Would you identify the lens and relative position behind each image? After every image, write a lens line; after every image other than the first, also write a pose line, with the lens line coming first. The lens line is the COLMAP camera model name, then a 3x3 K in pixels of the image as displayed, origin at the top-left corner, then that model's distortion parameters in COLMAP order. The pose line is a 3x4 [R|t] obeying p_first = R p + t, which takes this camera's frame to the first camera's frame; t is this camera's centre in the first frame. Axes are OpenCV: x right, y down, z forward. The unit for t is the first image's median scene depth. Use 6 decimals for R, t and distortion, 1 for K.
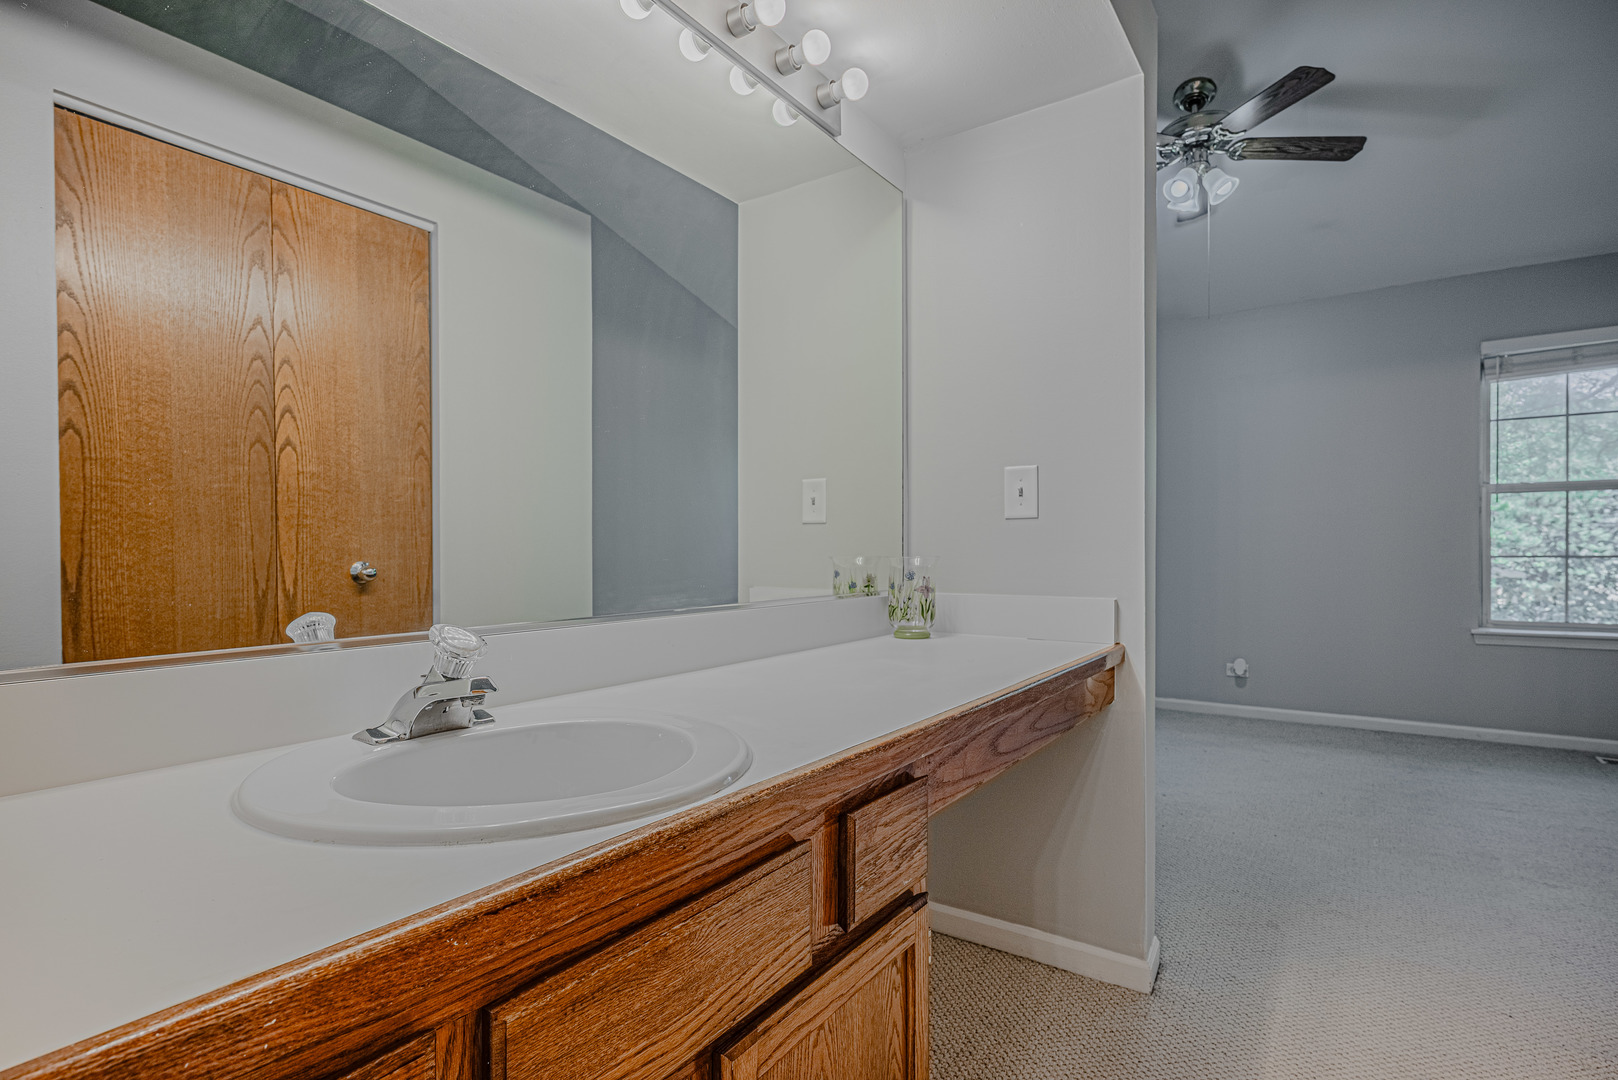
lens RADIAL K [[809.2, 0, 808.0], [0, 809.2, 556.1], [0, 0, 1]] dist [-0.000768, 0.001318]
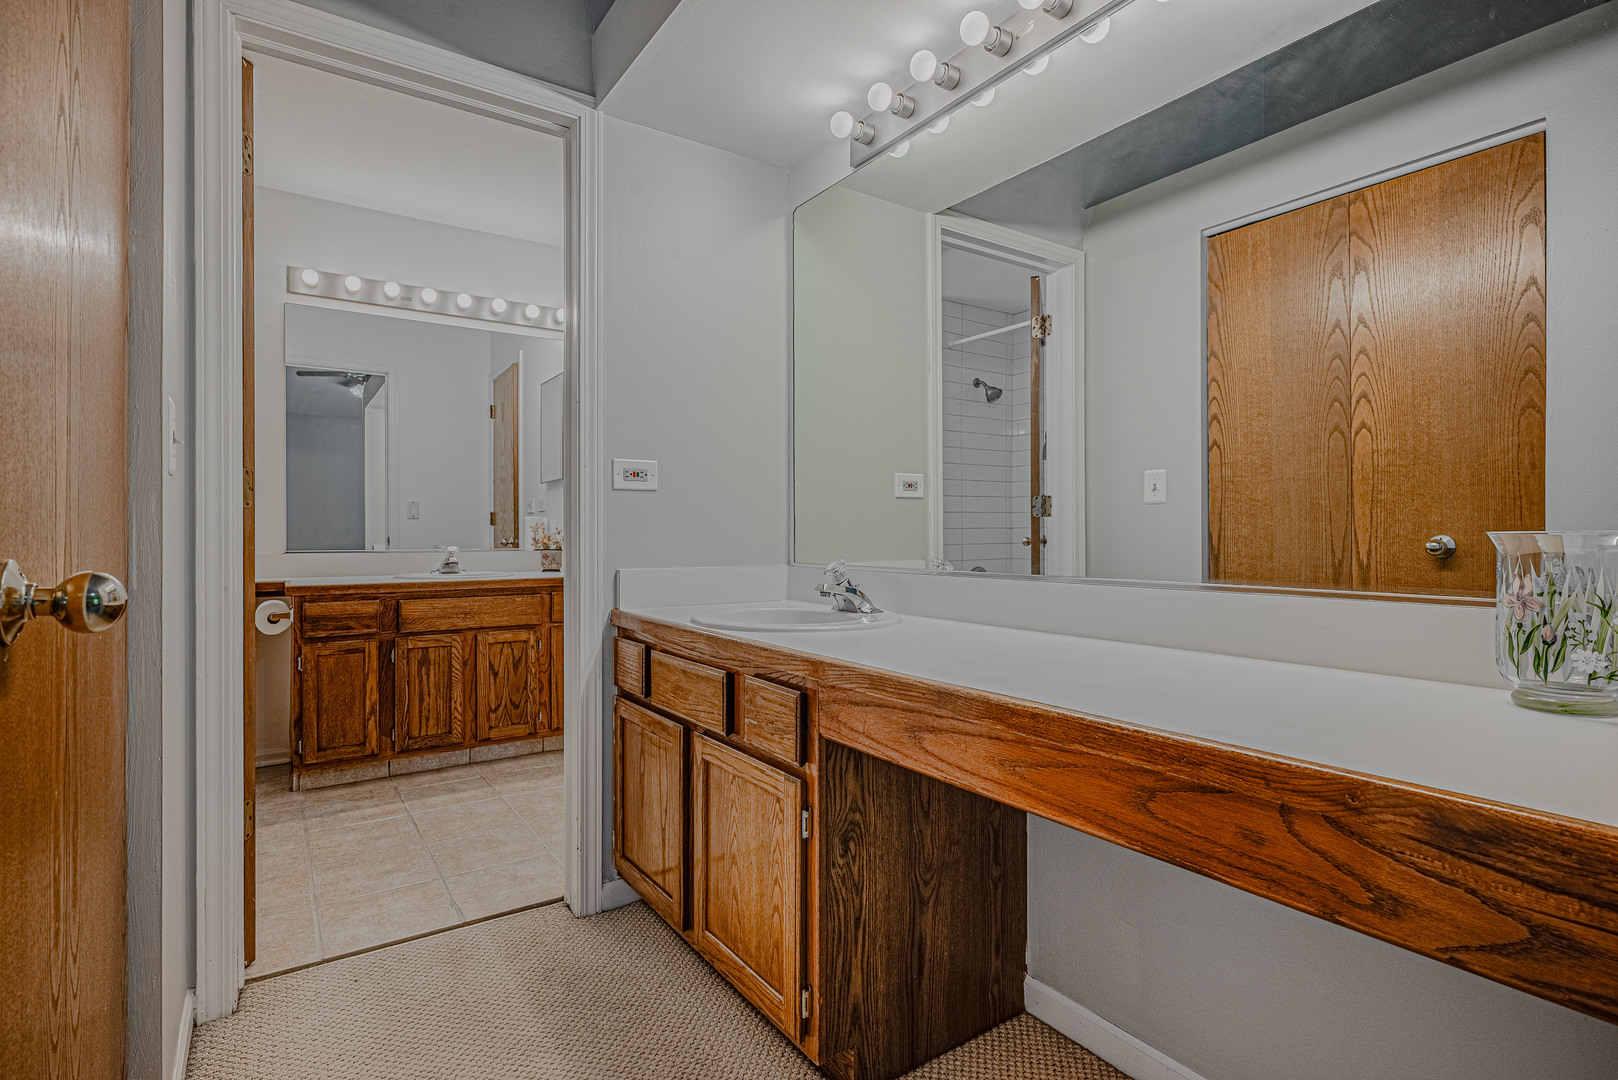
lens RADIAL K [[809.2, 0, 806.0], [0, 809.2, 535.6], [0, 0, 1]] dist [-0.000768, 0.001318]
pose [[-0.359515, 0.006570, -0.933116, 0.651968], [0.000749, 0.999977, 0.006753, 0.000409], [0.933139, 0.001729, -0.359512, 0.694749]]
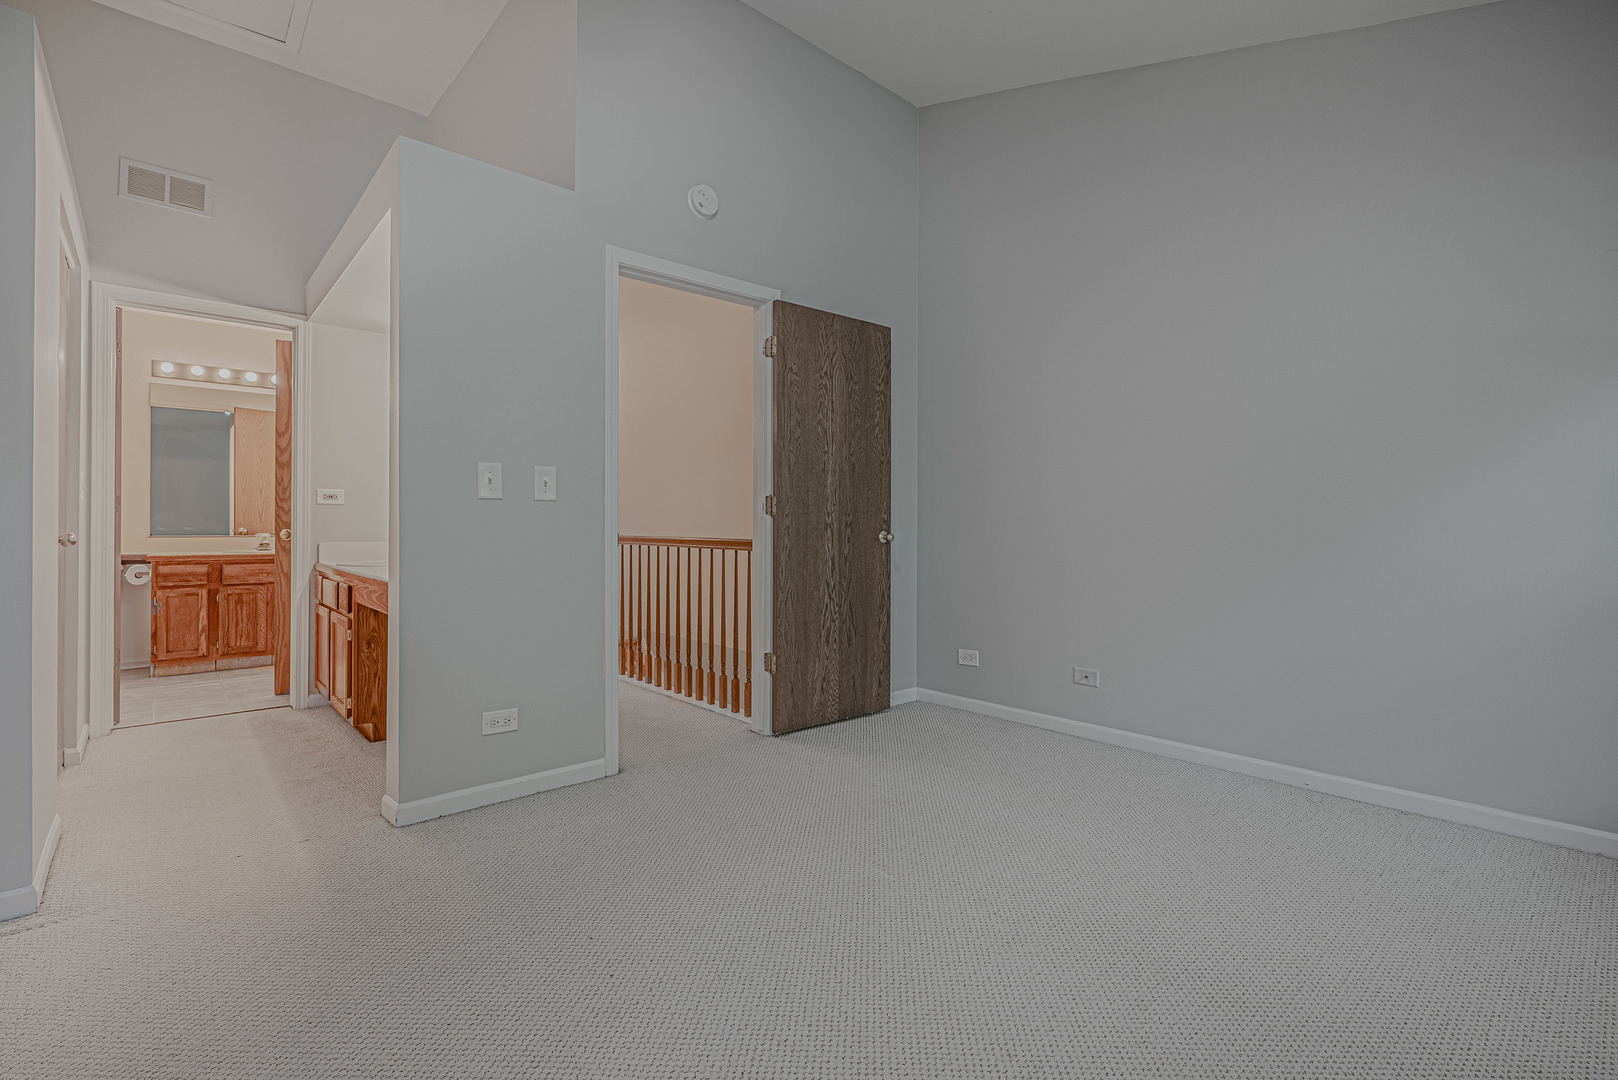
lens RADIAL K [[732.4, 0, 808.1], [0, 732.4, 523.9], [0, 0, 1]] dist [-0.001198, -0.000665]
pose [[-0.228257, -0.000217, -0.973601, 1.257031], [-0.001218, 0.999999, 0.000063, -0.001050], [0.973600, 0.001200, -0.228257, 1.637819]]
